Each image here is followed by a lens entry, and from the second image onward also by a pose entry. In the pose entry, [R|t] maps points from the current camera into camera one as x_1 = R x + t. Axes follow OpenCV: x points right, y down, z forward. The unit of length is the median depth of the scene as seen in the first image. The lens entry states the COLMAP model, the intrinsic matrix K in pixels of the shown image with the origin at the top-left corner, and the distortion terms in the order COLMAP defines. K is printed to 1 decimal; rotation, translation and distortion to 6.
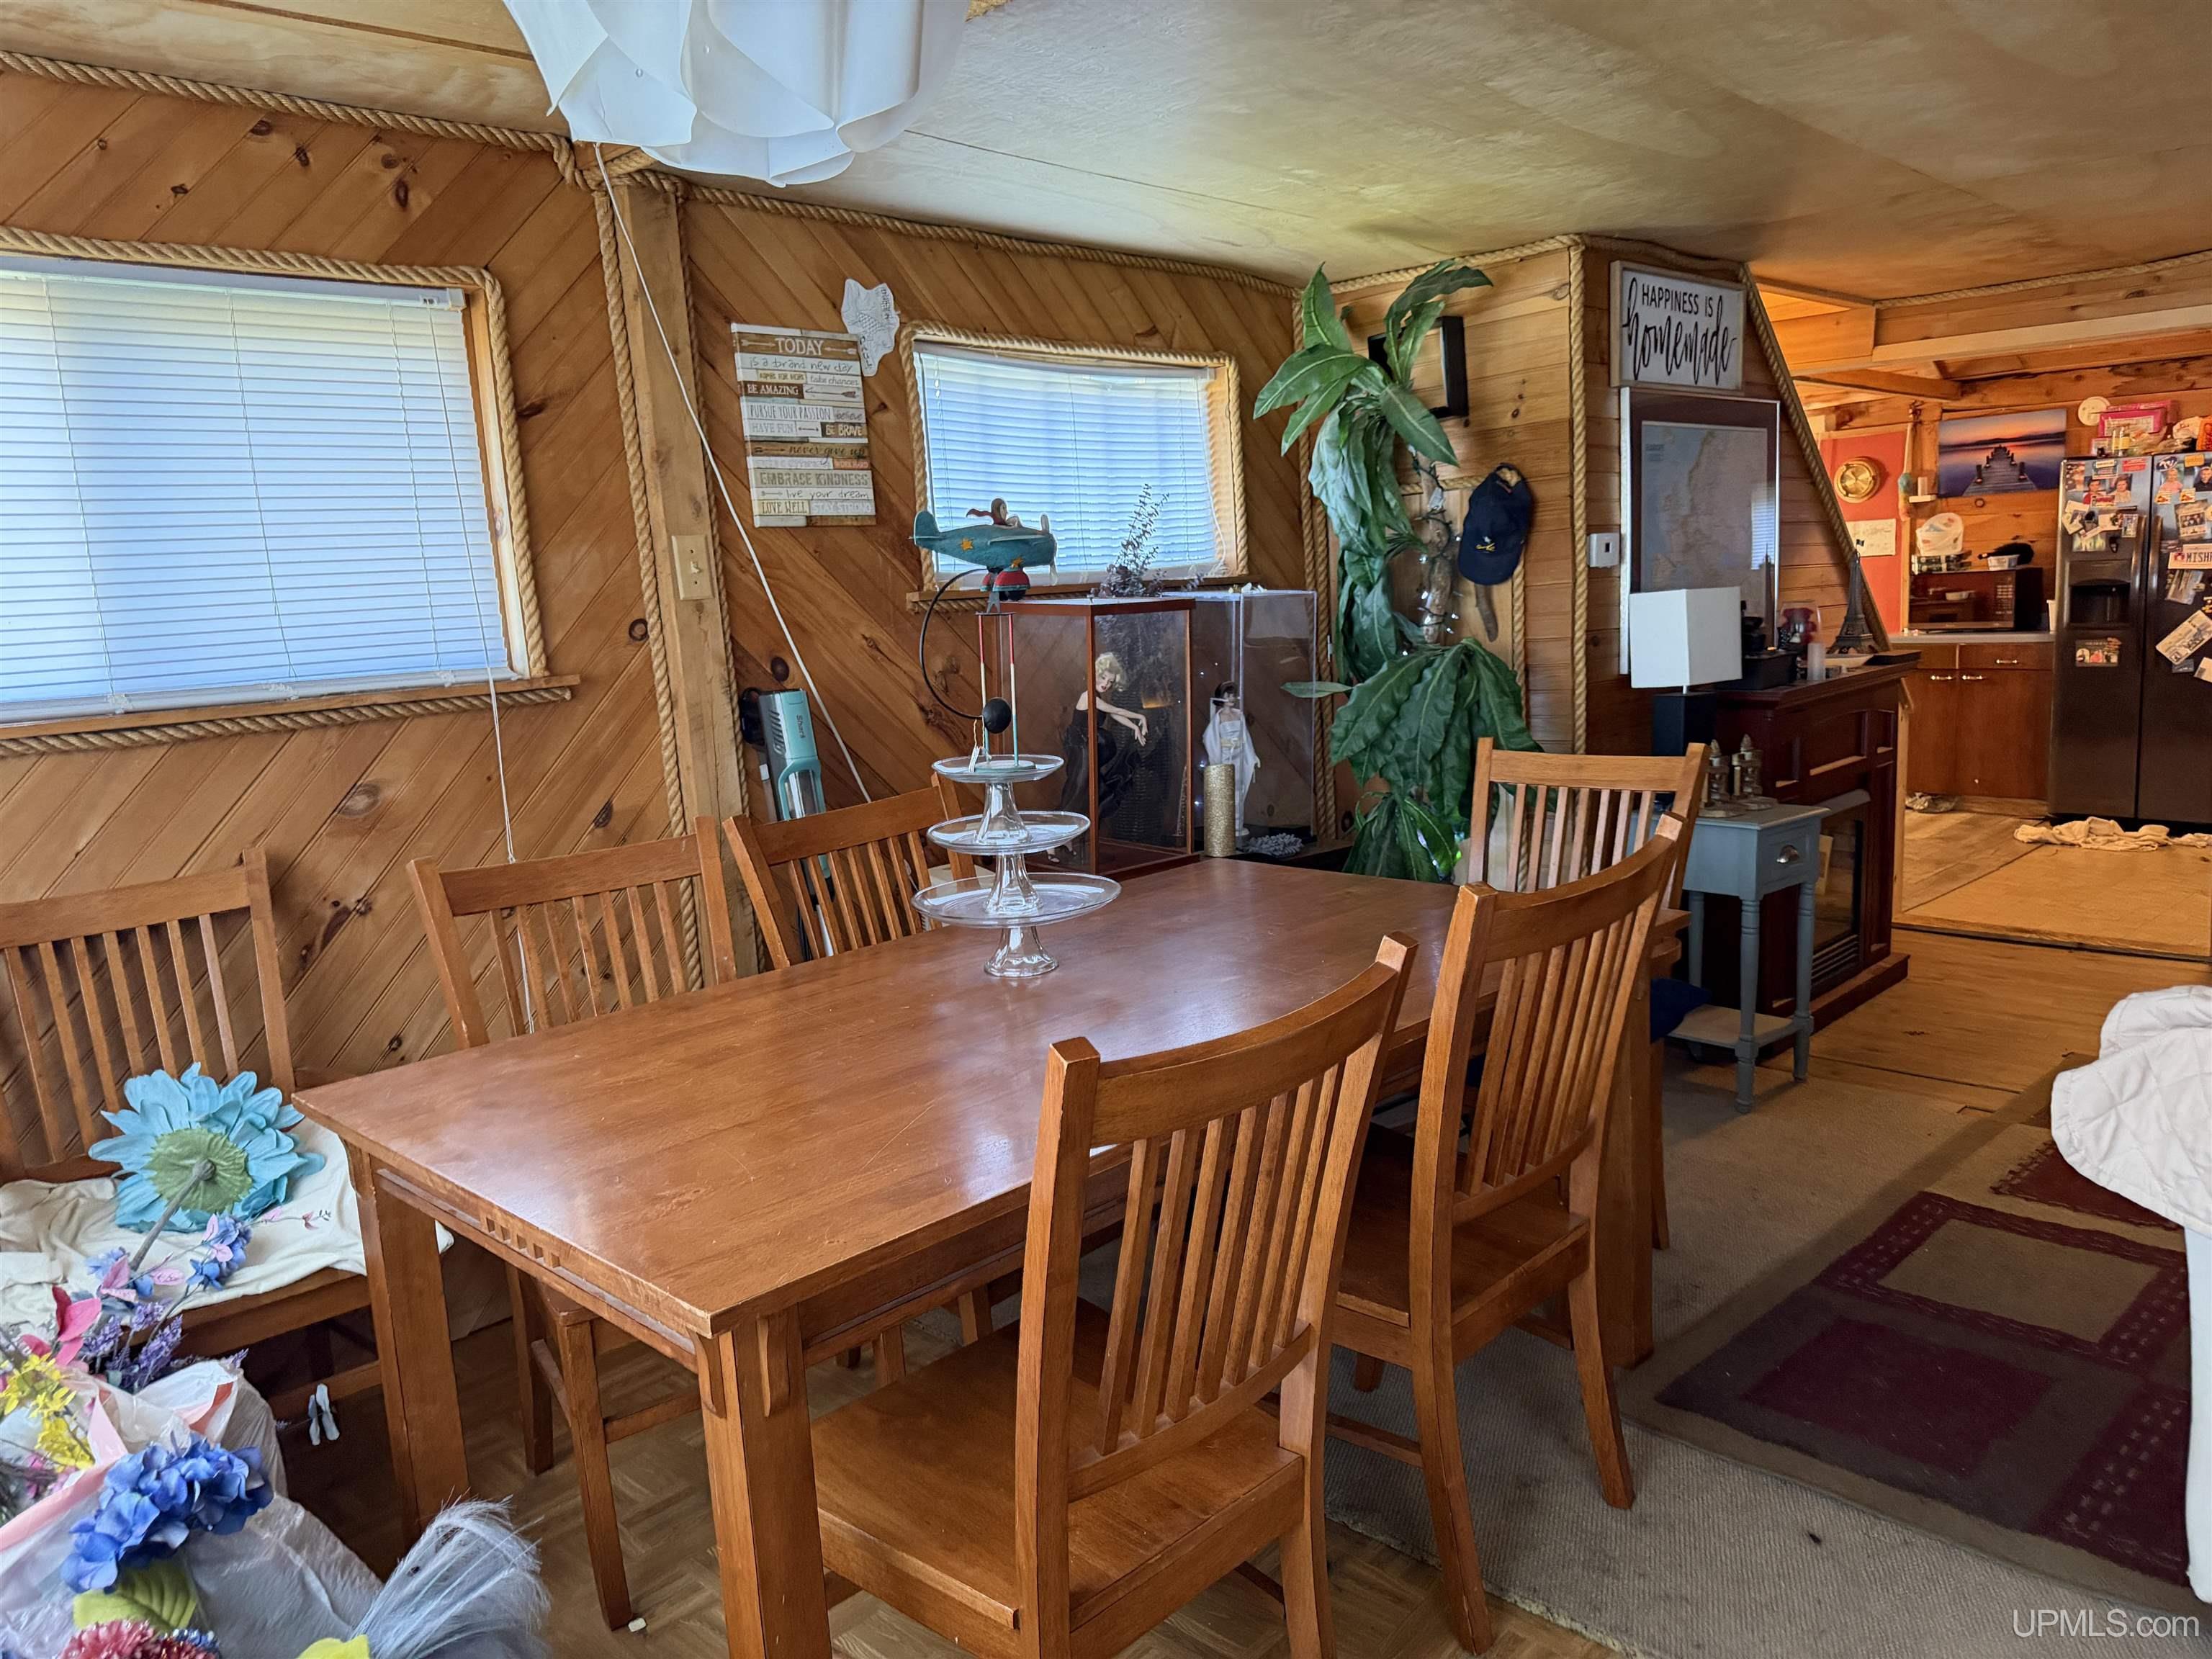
lens RADIAL K [[1561.8, 0, 1045.2], [0, 1561.8, 833.1], [0, 0, 1]] dist [0.051717, -0.065986]
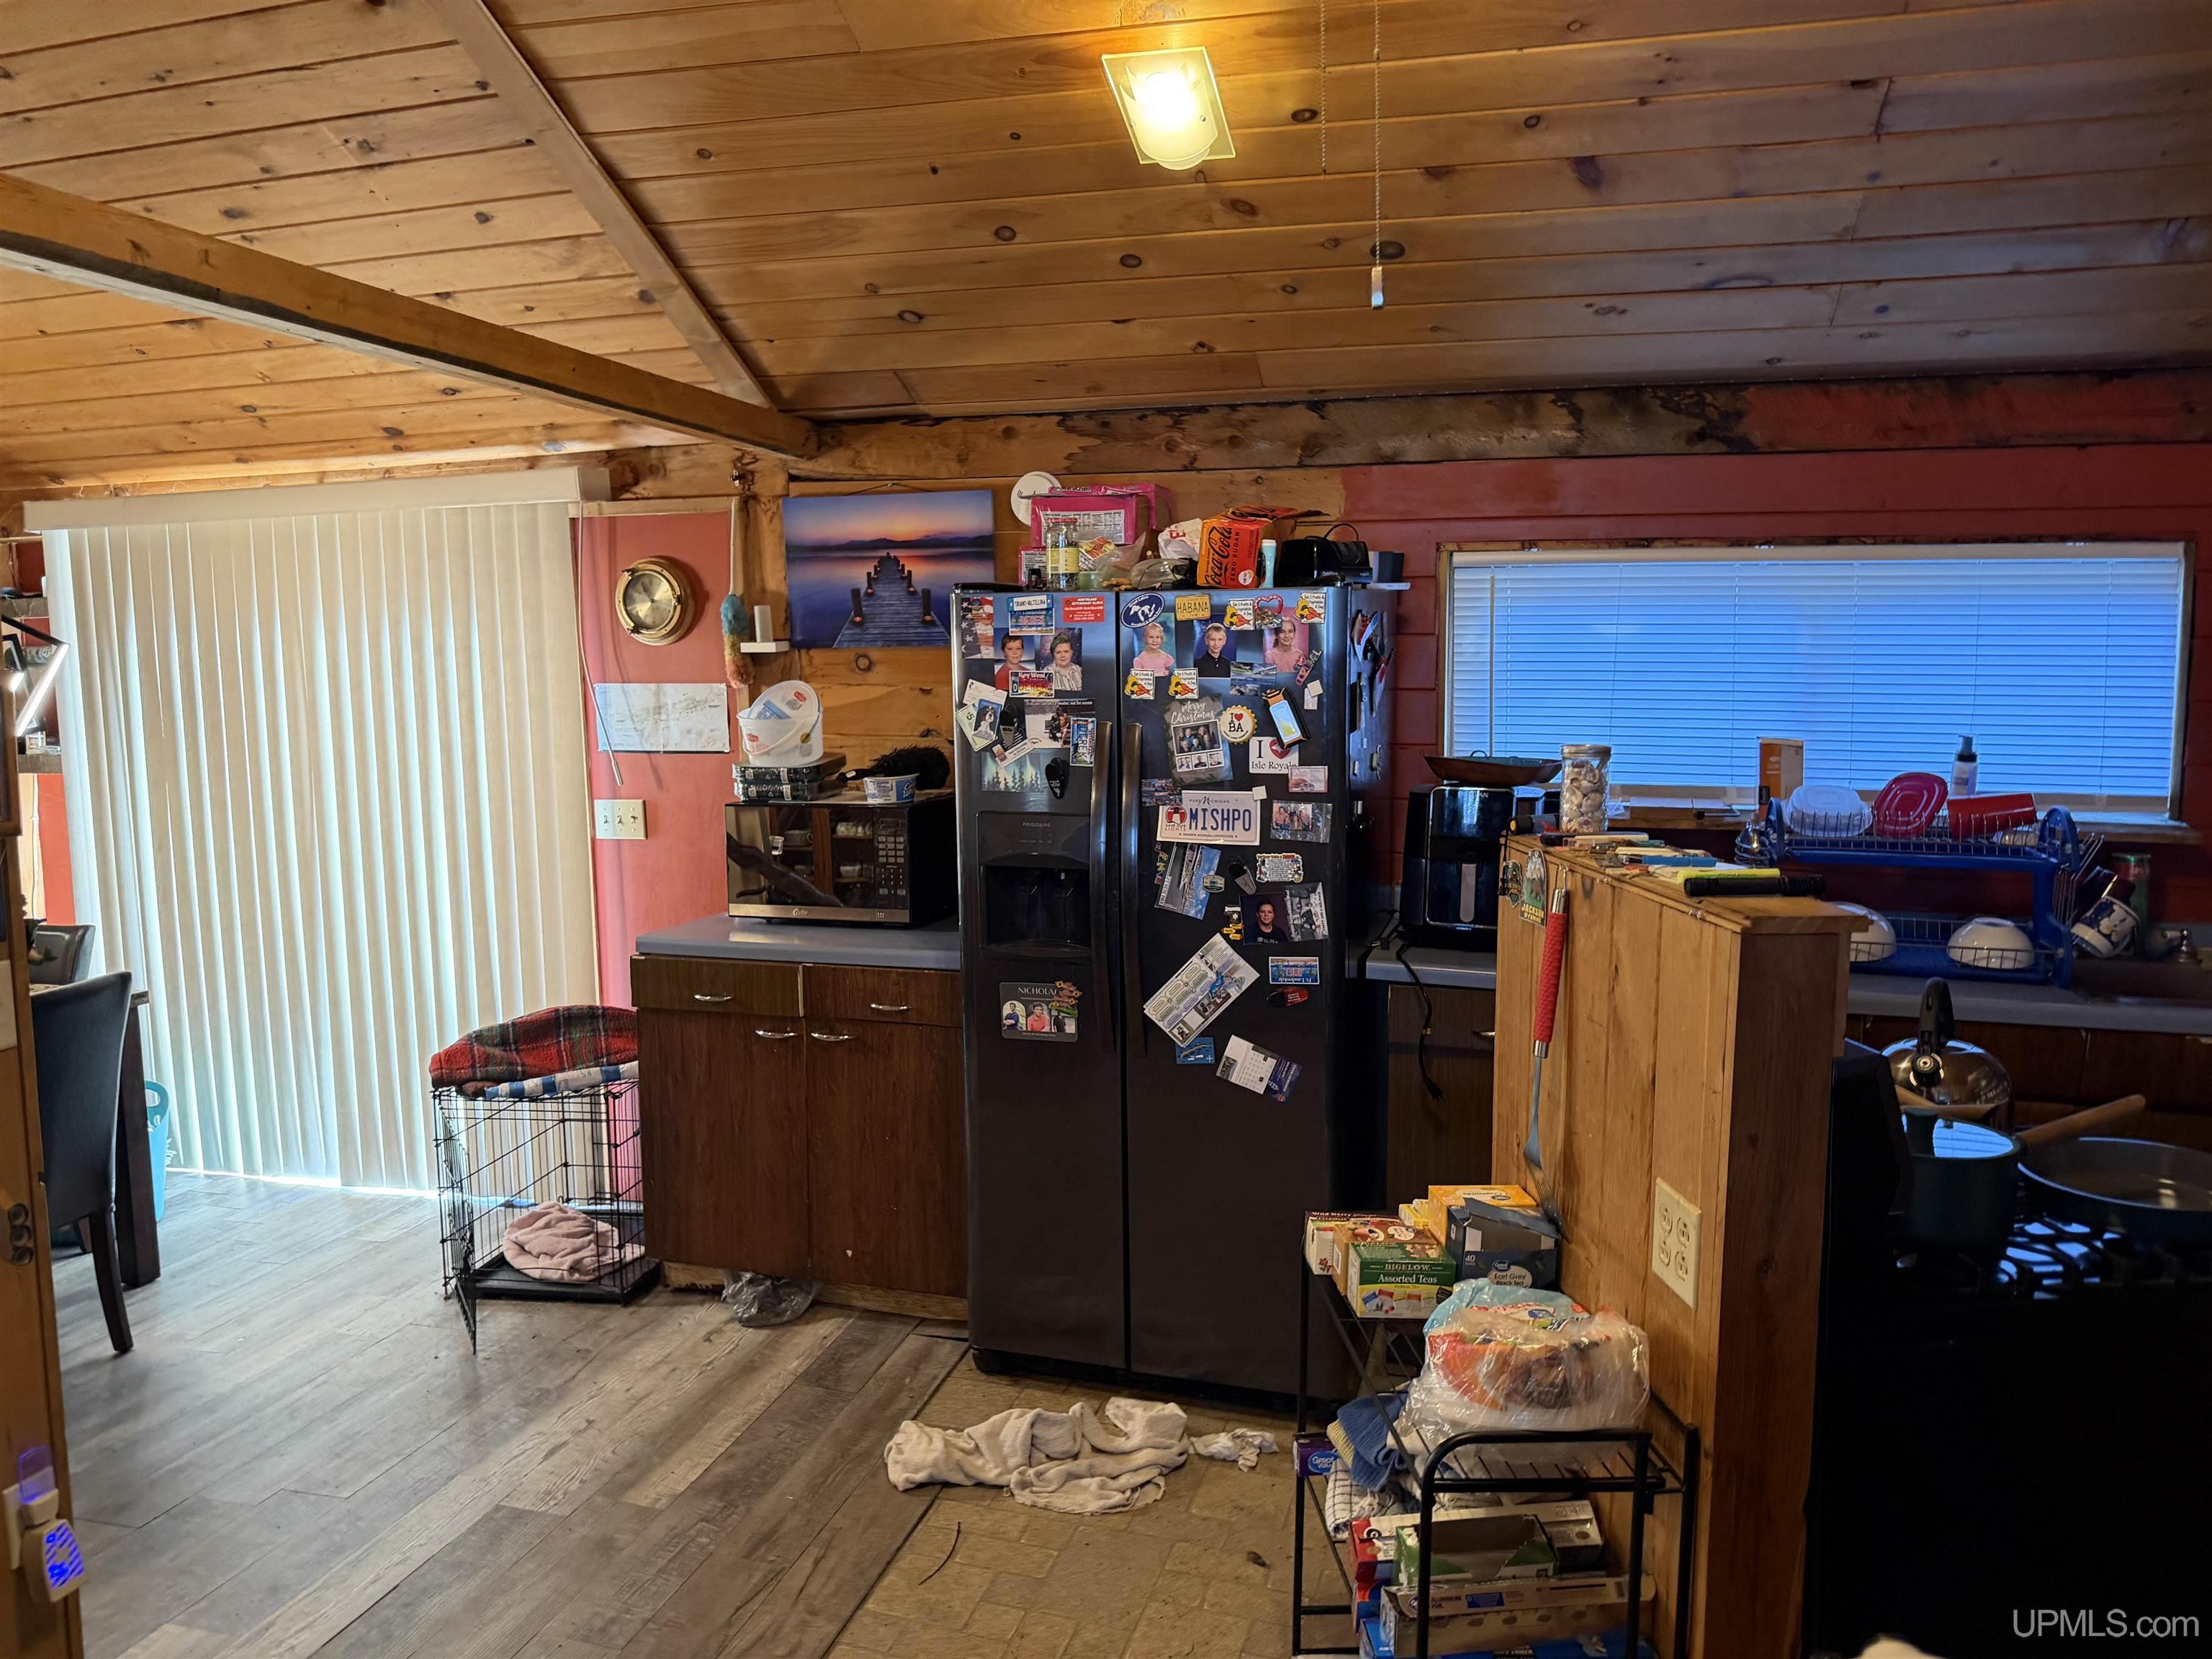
lens RADIAL K [[1561.8, 0, 1093.9], [0, 1561.8, 821.8], [0, 0, 1]] dist [0.051717, -0.065986]
pose [[0.858665, -0.011484, 0.512408, 0.421475], [0.043134, 0.997821, -0.049919, -0.137025], [-0.510718, 0.064966, 0.857290, 0.562590]]
